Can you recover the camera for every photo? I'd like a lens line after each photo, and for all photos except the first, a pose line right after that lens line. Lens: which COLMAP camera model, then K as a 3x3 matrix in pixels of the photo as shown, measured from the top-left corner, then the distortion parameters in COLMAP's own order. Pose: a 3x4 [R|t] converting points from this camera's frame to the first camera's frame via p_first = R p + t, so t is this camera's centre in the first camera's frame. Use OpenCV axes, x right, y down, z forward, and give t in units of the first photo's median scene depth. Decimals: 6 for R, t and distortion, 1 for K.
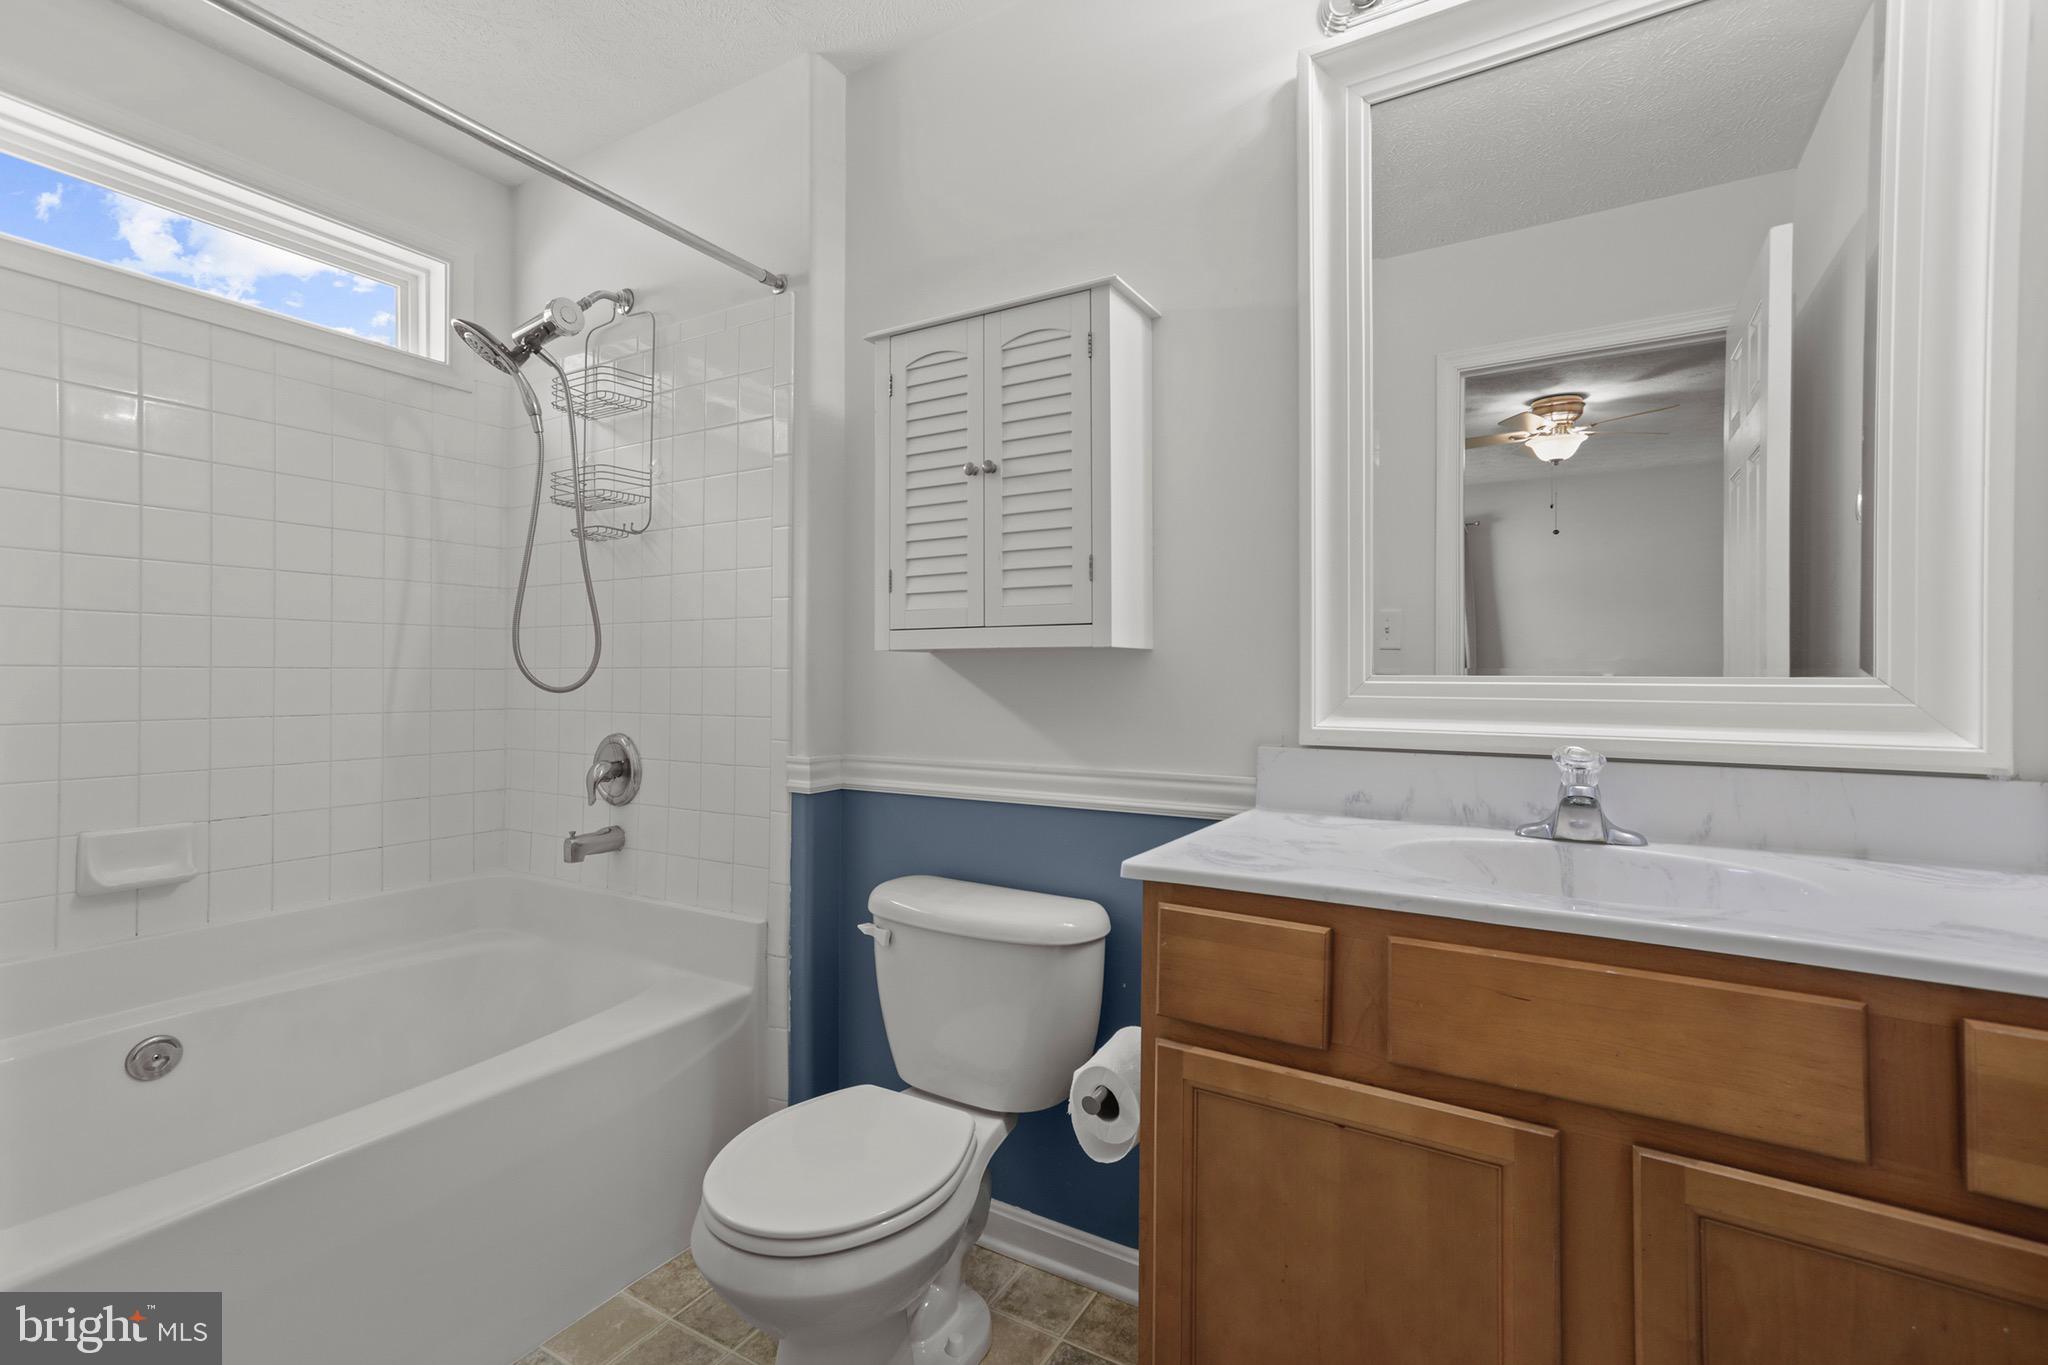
lens RADIAL K [[917.4, 0, 1021.7], [0, 917.4, 682.0], [0, 0, 1]] dist [-0.018460, 0.003833]
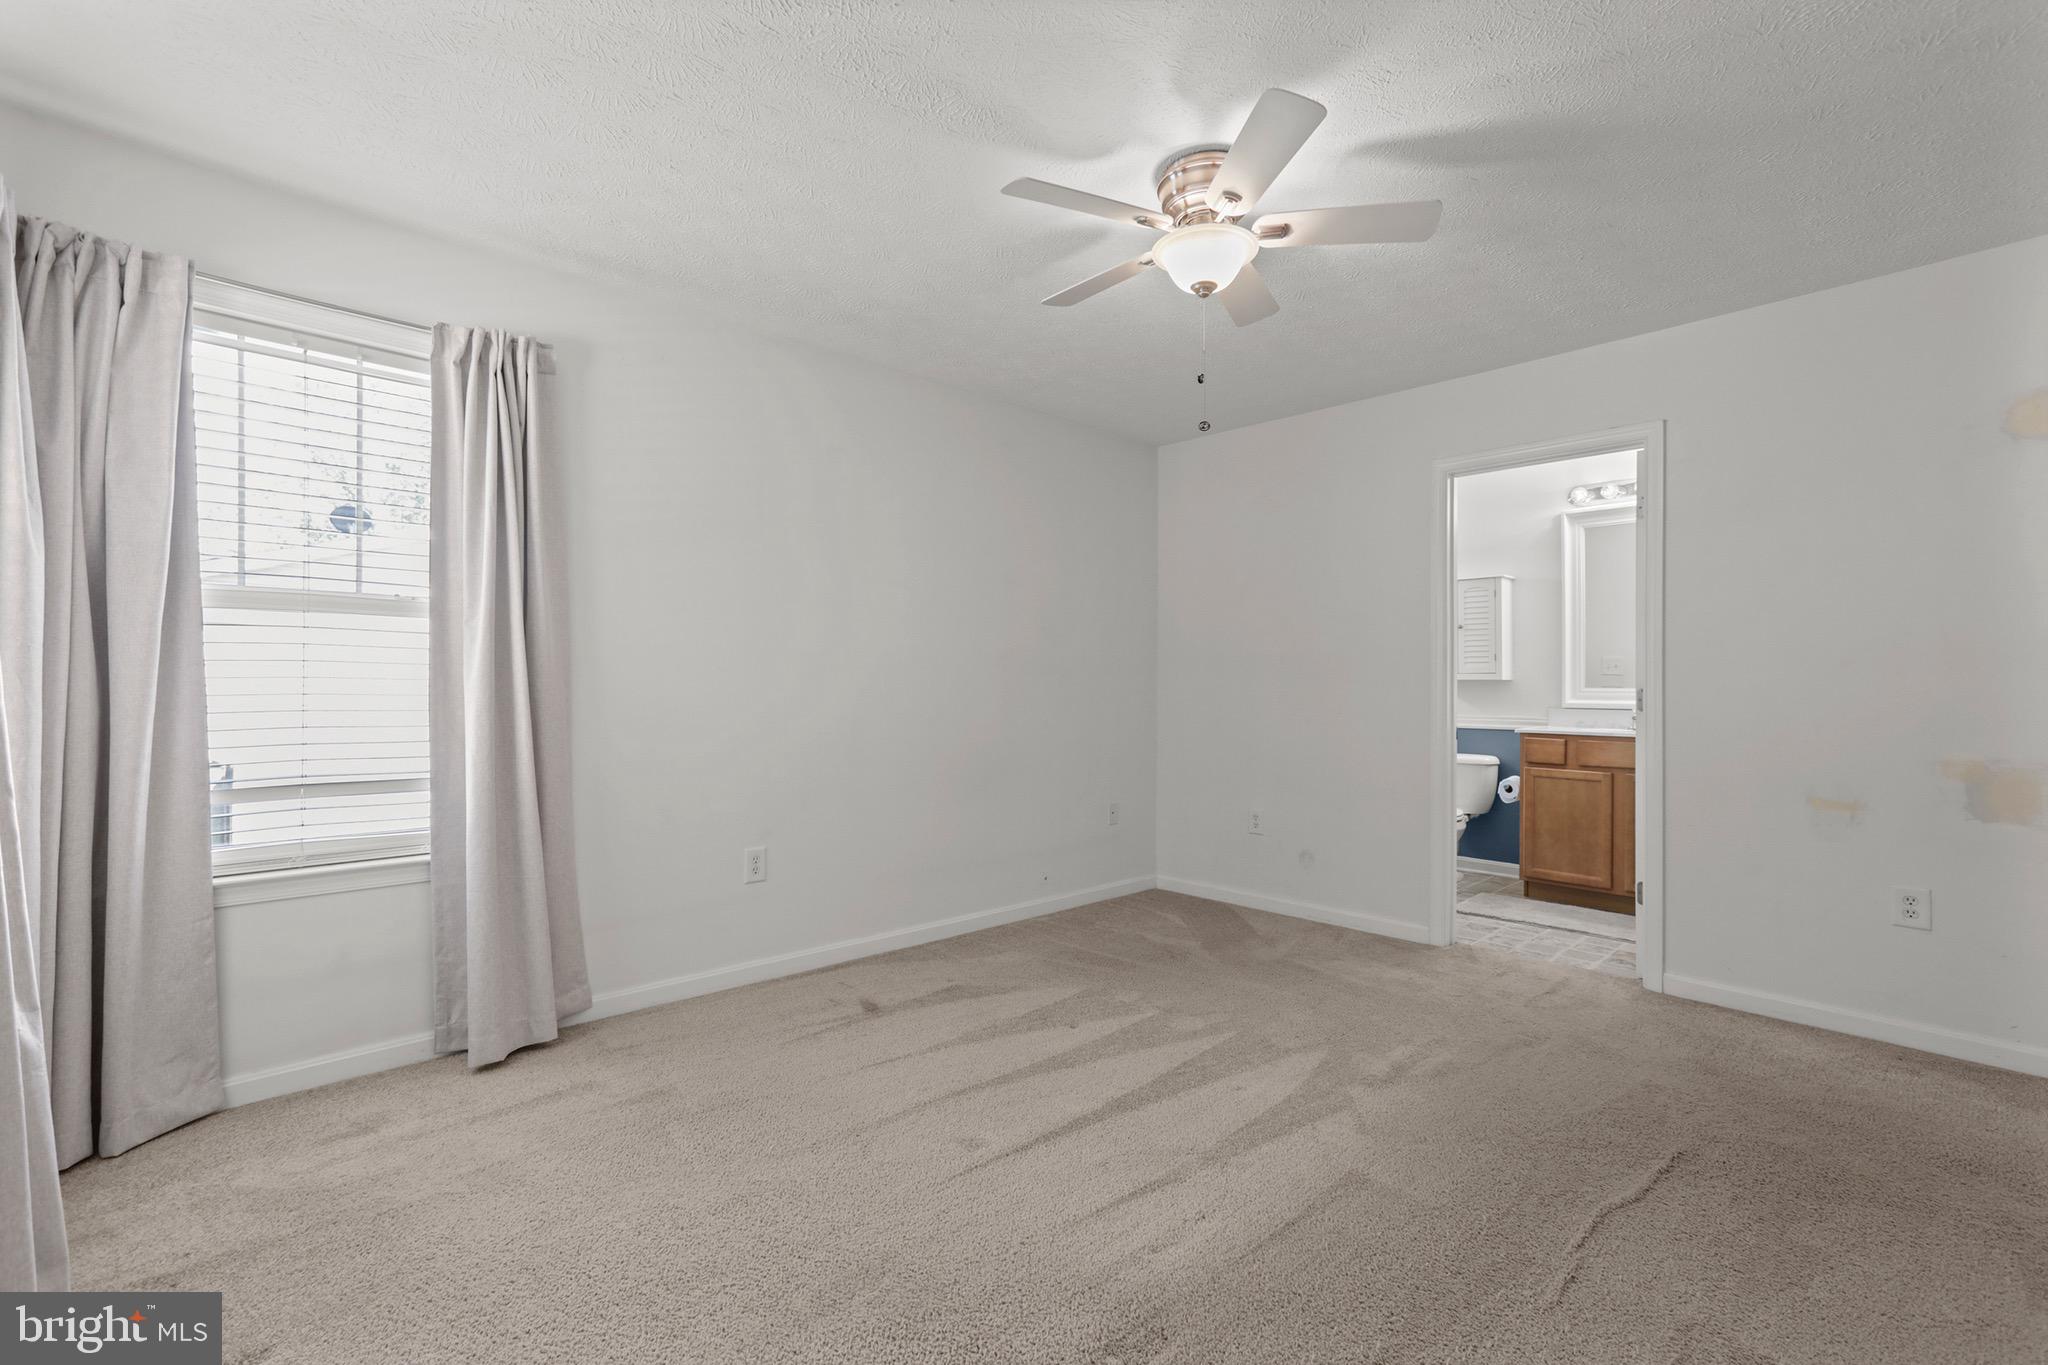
lens RADIAL K [[917.4, 0, 1018.4], [0, 917.4, 685.7], [0, 0, 1]] dist [-0.018460, 0.003833]
pose [[0.963977, -0.001225, -0.265982, -1.158465], [-0.000276, 0.999984, -0.005603, 0.008654], [0.265985, 0.005474, 0.963962, -4.375464]]
